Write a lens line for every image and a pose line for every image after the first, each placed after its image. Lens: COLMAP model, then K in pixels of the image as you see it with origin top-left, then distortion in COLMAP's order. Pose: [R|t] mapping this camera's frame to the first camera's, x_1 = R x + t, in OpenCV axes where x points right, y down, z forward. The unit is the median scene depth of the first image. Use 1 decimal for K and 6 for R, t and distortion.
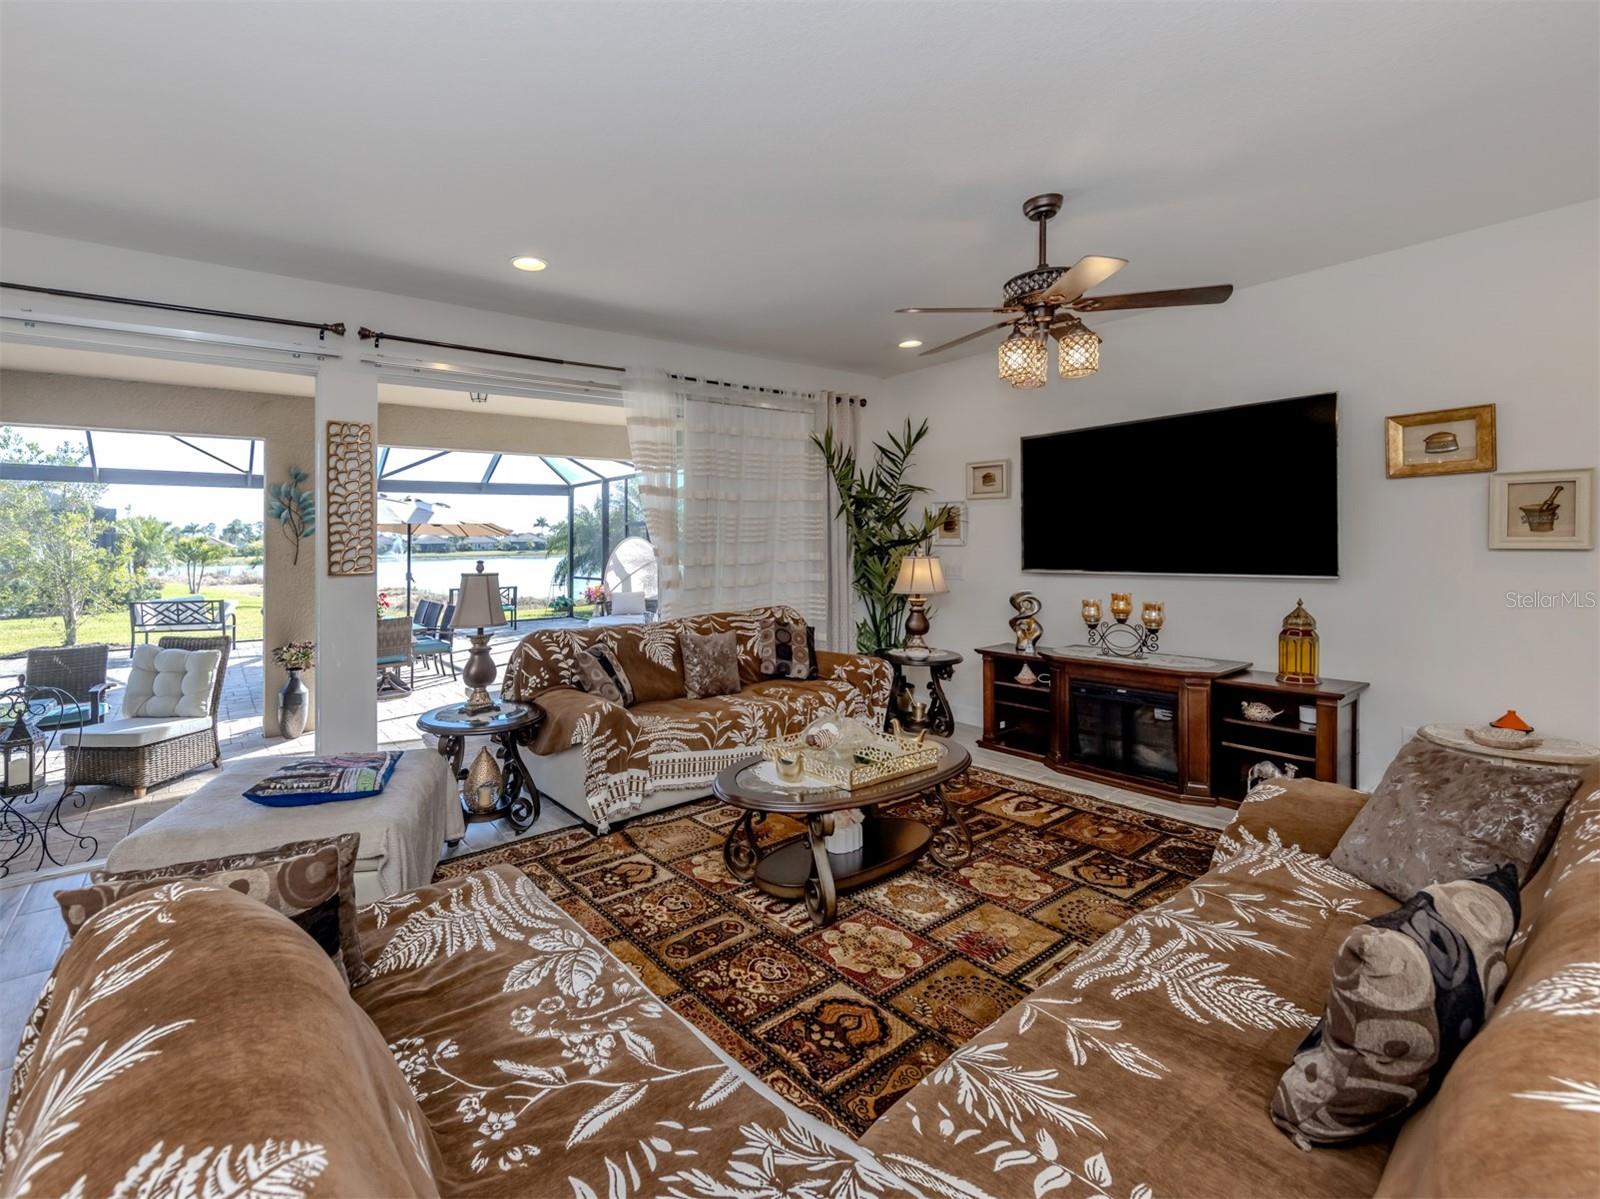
lens RADIAL K [[718.3, 0, 680.9], [0, 718.3, 555.5], [0, 0, 1]] dist [-0.000710, 0.001912]
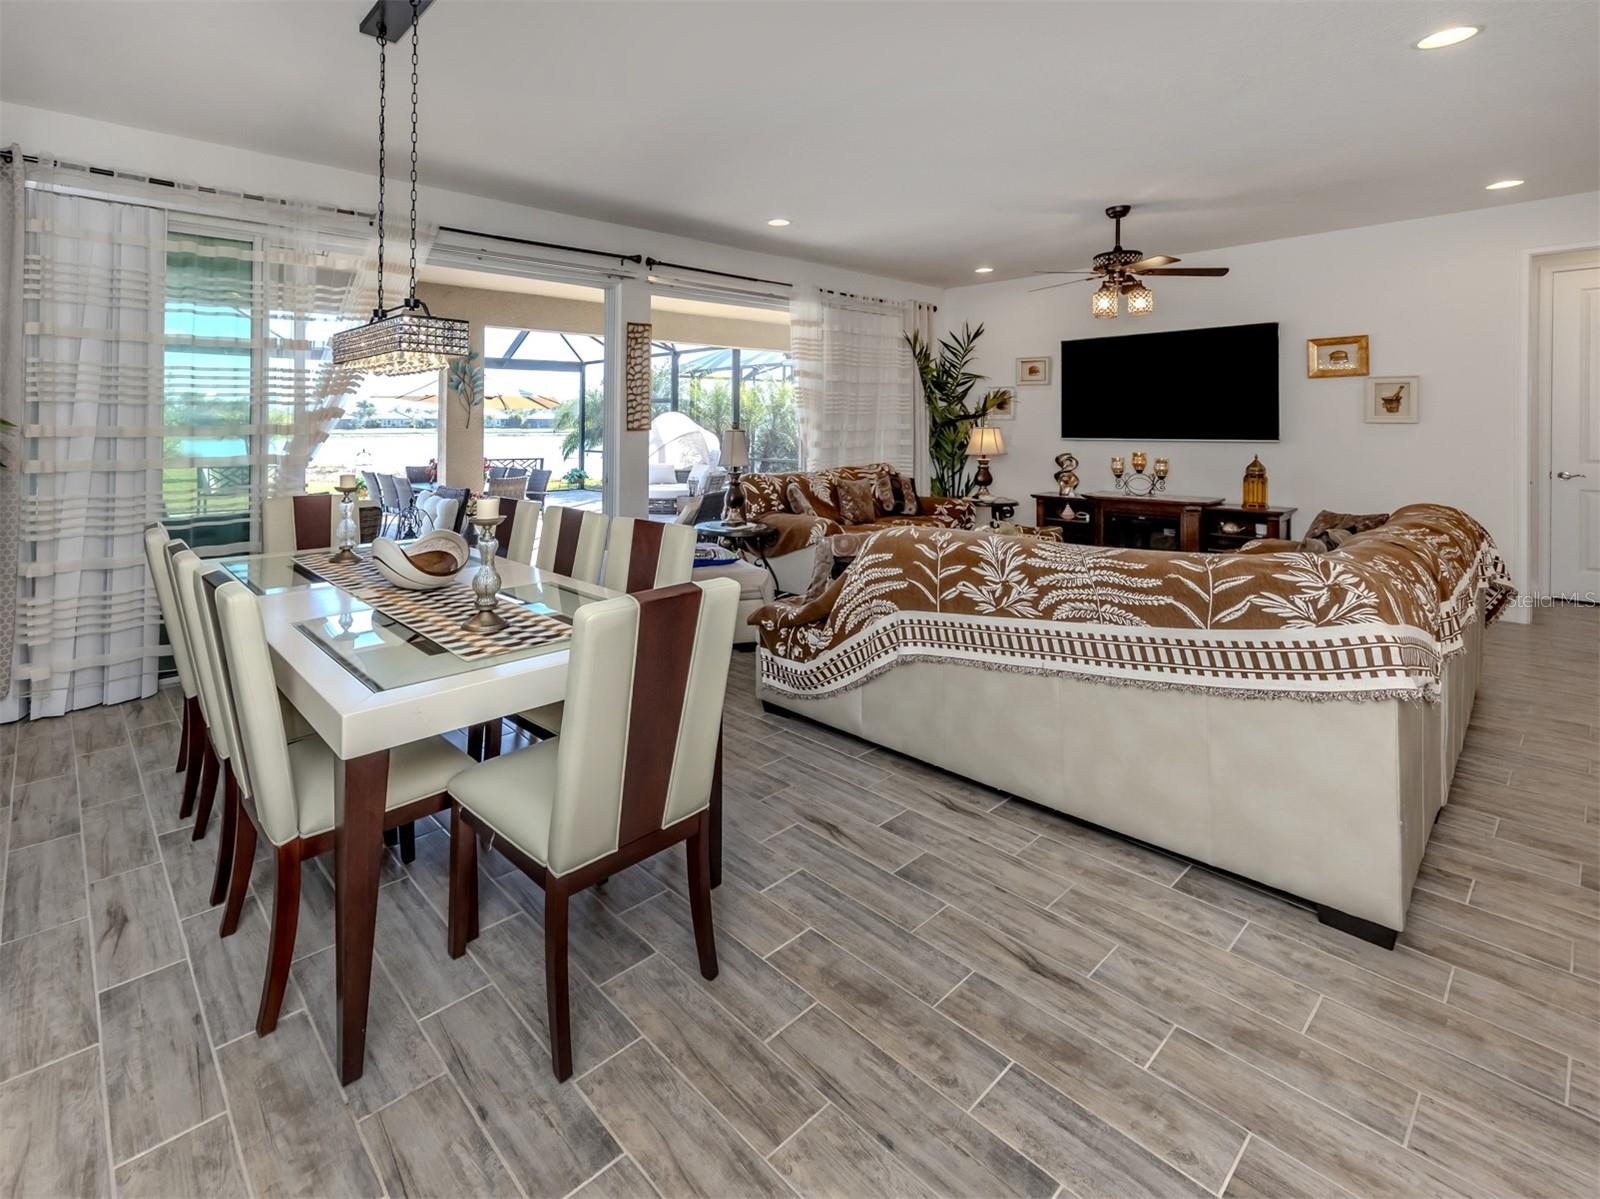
lens RADIAL K [[754.5, 0, 691.4], [0, 754.5, 428.0], [0, 0, 1]] dist [0.005974, -0.001584]
pose [[0.995156, 0.014770, 0.097196, -0.366122], [-0.013737, 0.999842, -0.011293, 0.027343], [-0.097348, 0.009903, 0.995201, -0.363519]]
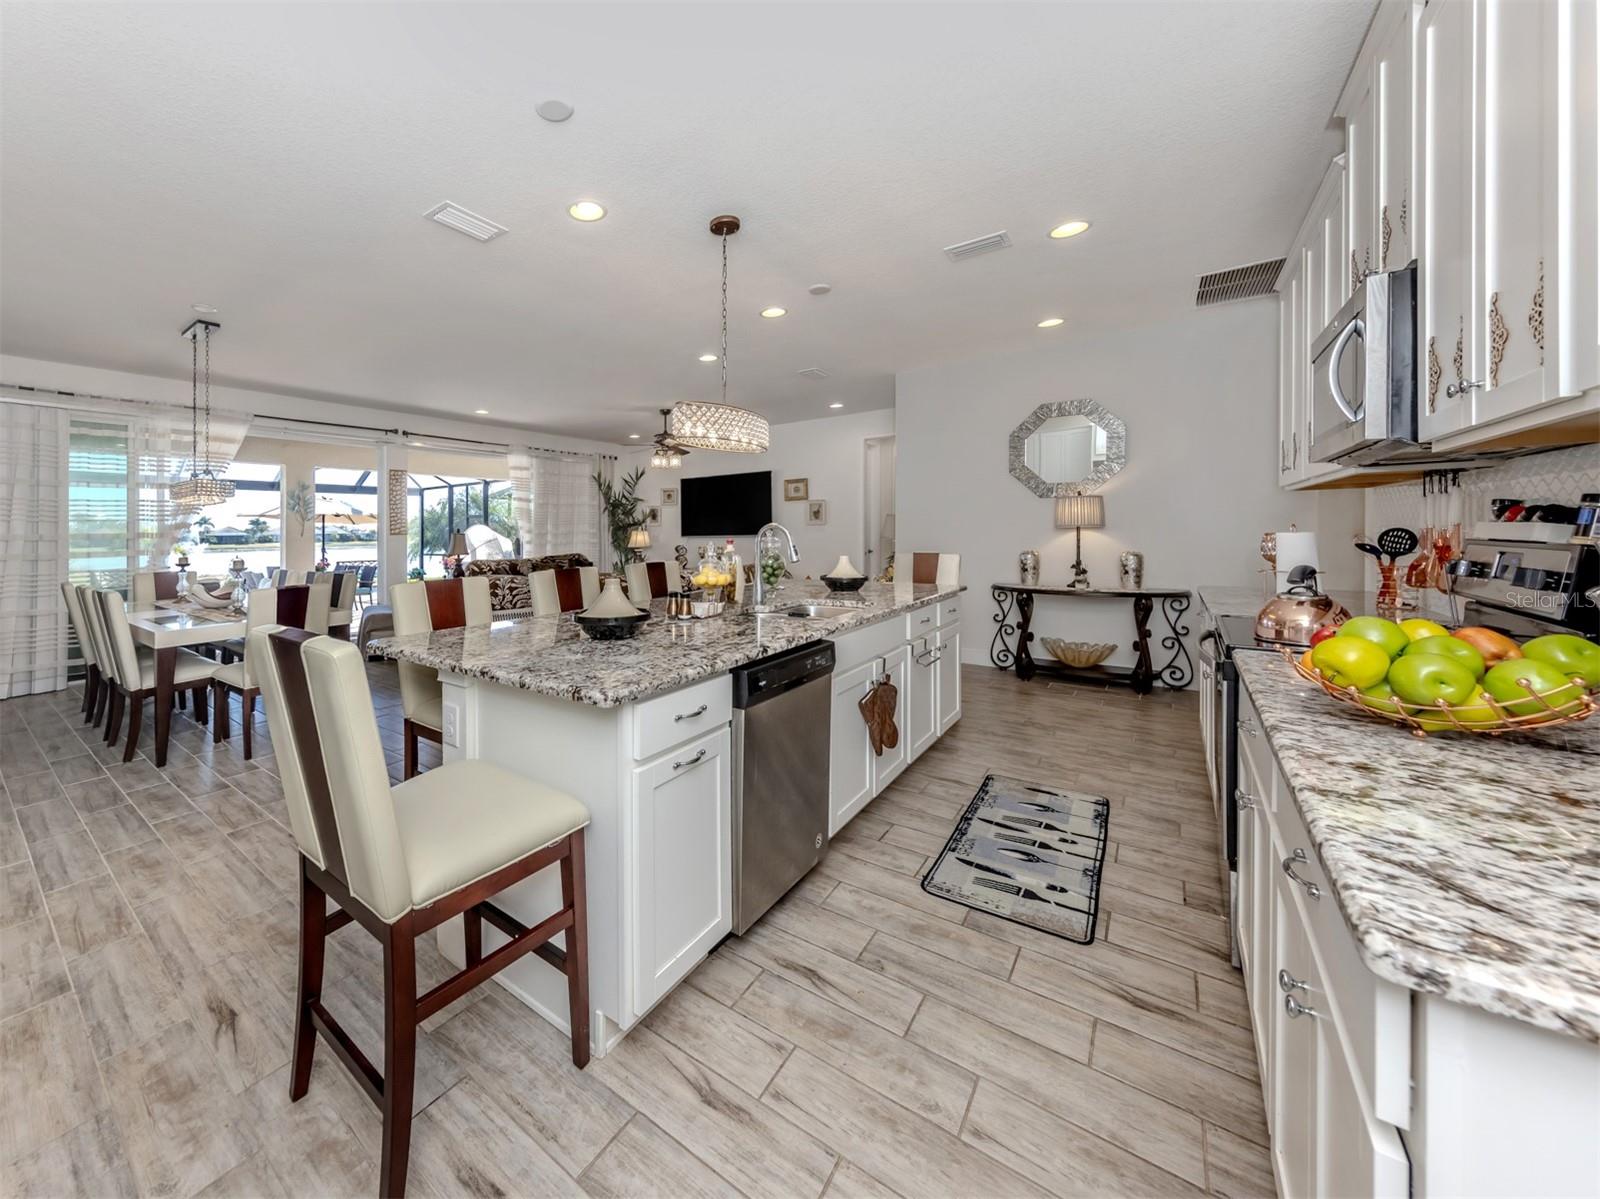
lens RADIAL K [[588.5, 0, 656.1], [0, 588.5, 534.1], [0, 0, 1]] dist [-0.001310, 0.000110]
pose [[0.959238, 0.000166, 0.282600, -0.141151], [0.004805, 0.999846, -0.016898, 0.045564], [-0.282560, 0.017567, 0.959089, -0.801213]]
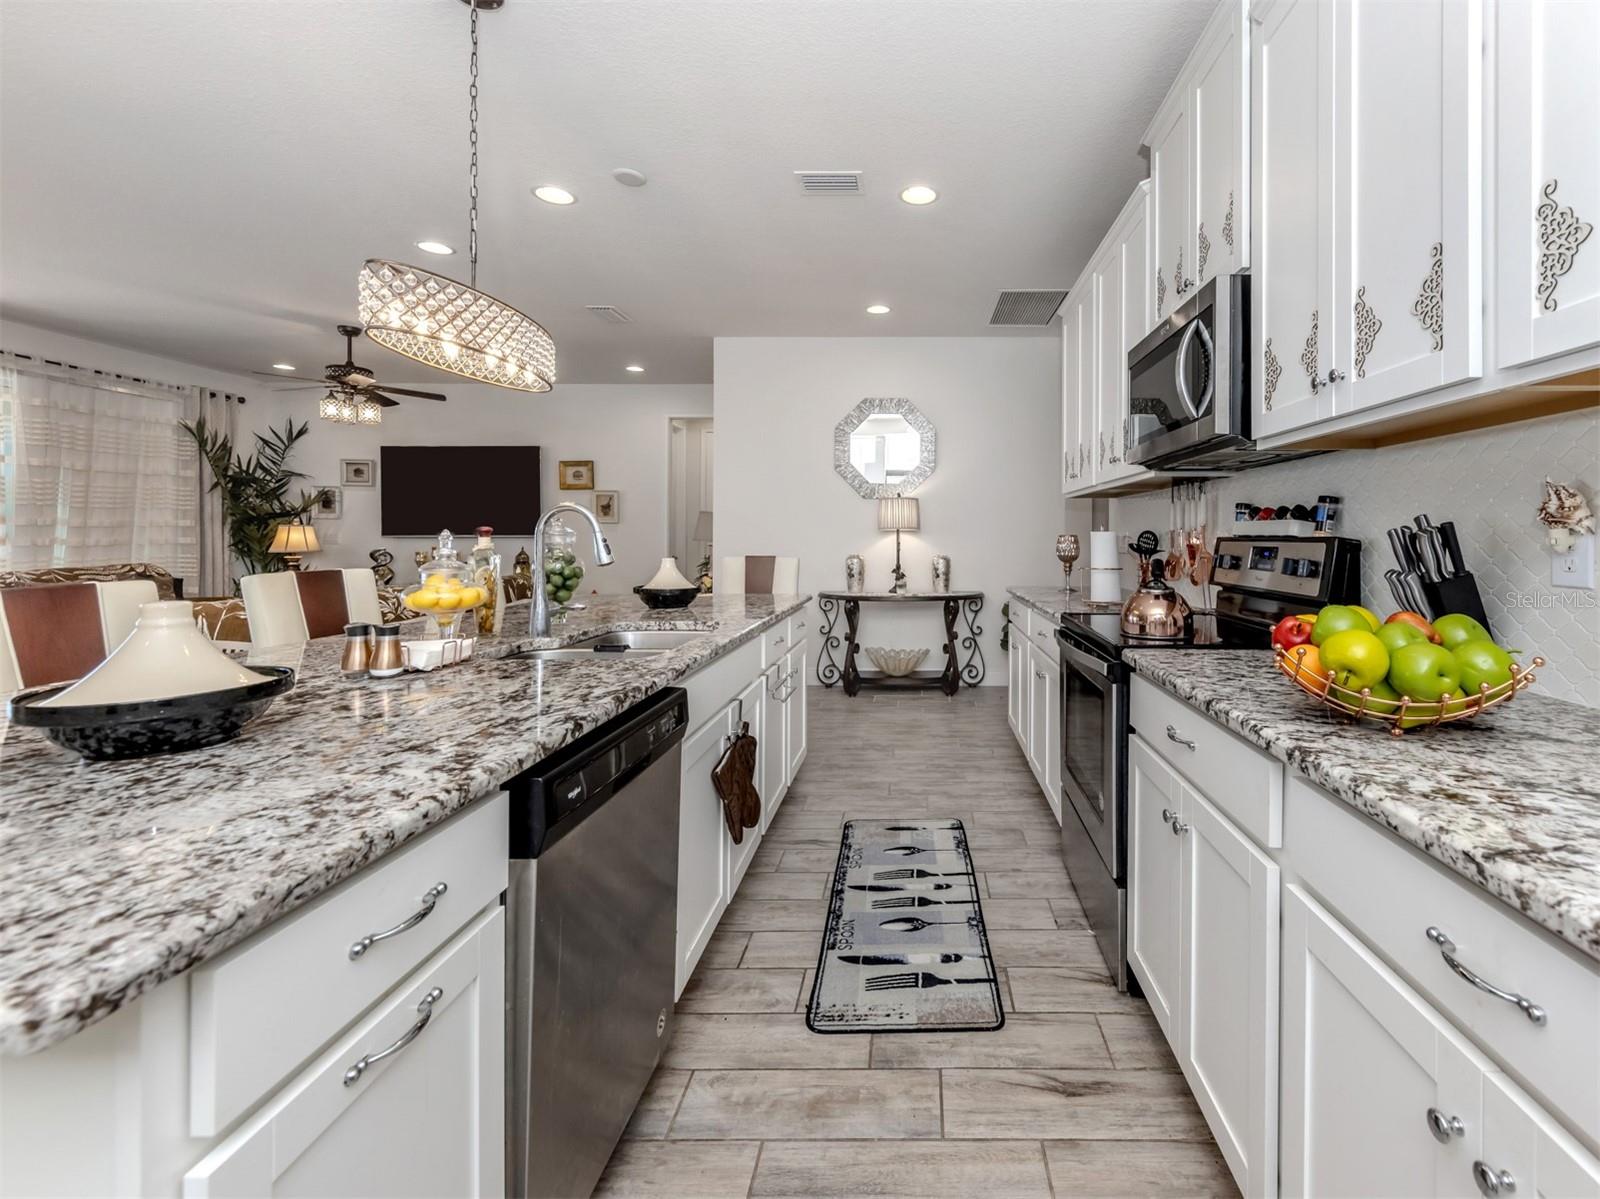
lens RADIAL K [[692.0, 0, 899.1], [0, 692.0, 553.6], [0, 0, 1]] dist [0.007981, -0.001825]
pose [[0.566577, -0.003414, 0.824002, -0.104739], [0.000940, 0.999993, 0.003497, 0.053919], [-0.824009, -0.001207, 0.566576, -0.698486]]
